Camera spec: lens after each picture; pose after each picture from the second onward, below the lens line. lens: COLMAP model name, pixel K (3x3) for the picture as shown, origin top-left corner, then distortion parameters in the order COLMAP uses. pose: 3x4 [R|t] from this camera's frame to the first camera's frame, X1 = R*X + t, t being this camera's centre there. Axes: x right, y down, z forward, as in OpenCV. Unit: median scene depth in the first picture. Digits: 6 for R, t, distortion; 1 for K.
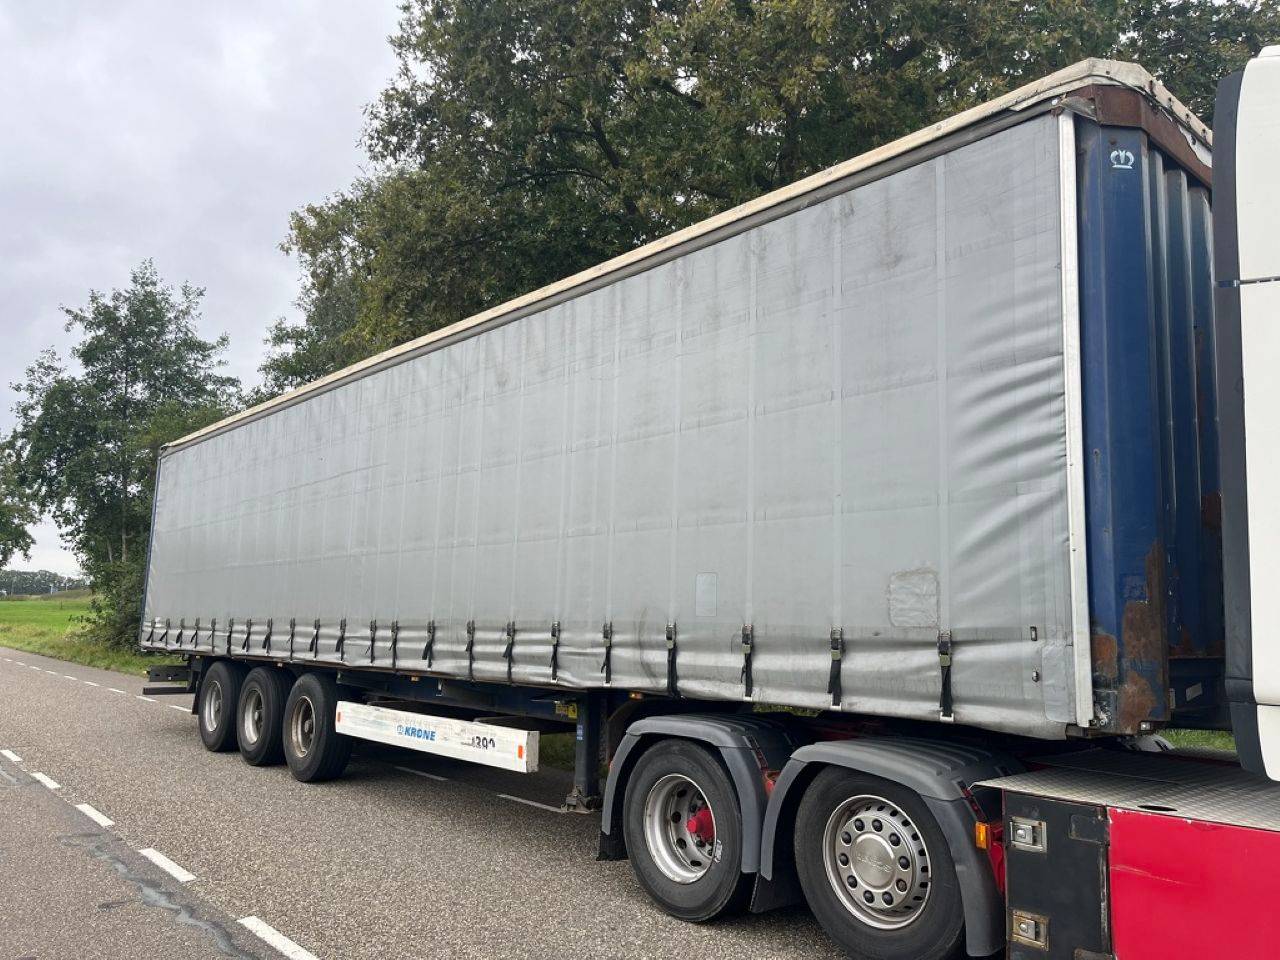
lens RADIAL K [[980.5, 0, 640.0], [0, 980.5, 480.0], [0, 0, 1]] dist [0.064111, -0.071973]
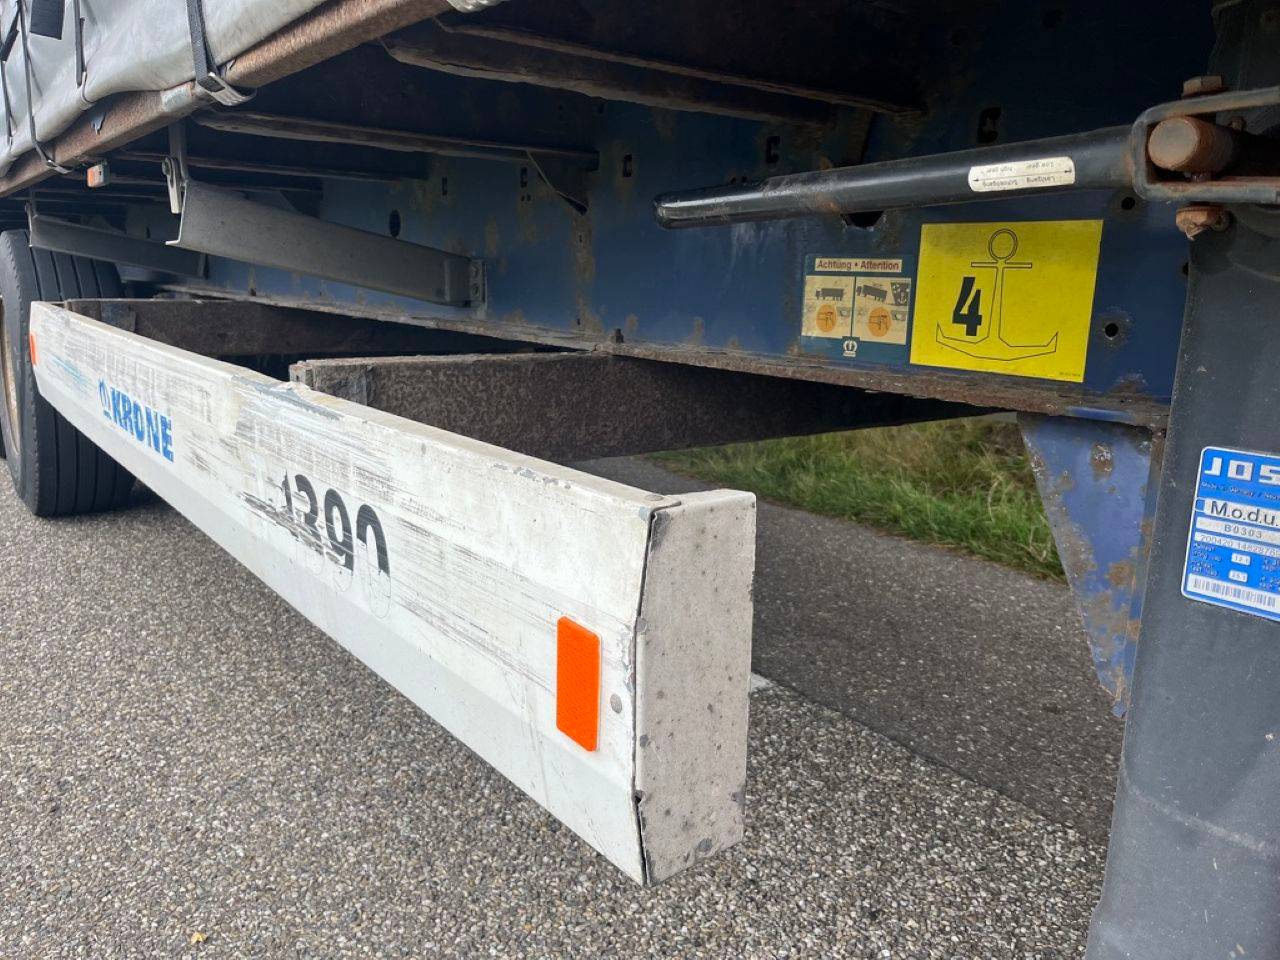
lens RADIAL K [[980.5, 0, 640.0], [0, 980.5, 480.0], [0, 0, 1]] dist [0.064111, -0.071973]
pose [[0.997506, 0.018290, -0.068167, -0.141610], [0.006584, 0.937511, 0.347893, 0.288016], [0.070270, -0.347474, 0.935053, 1.193298]]
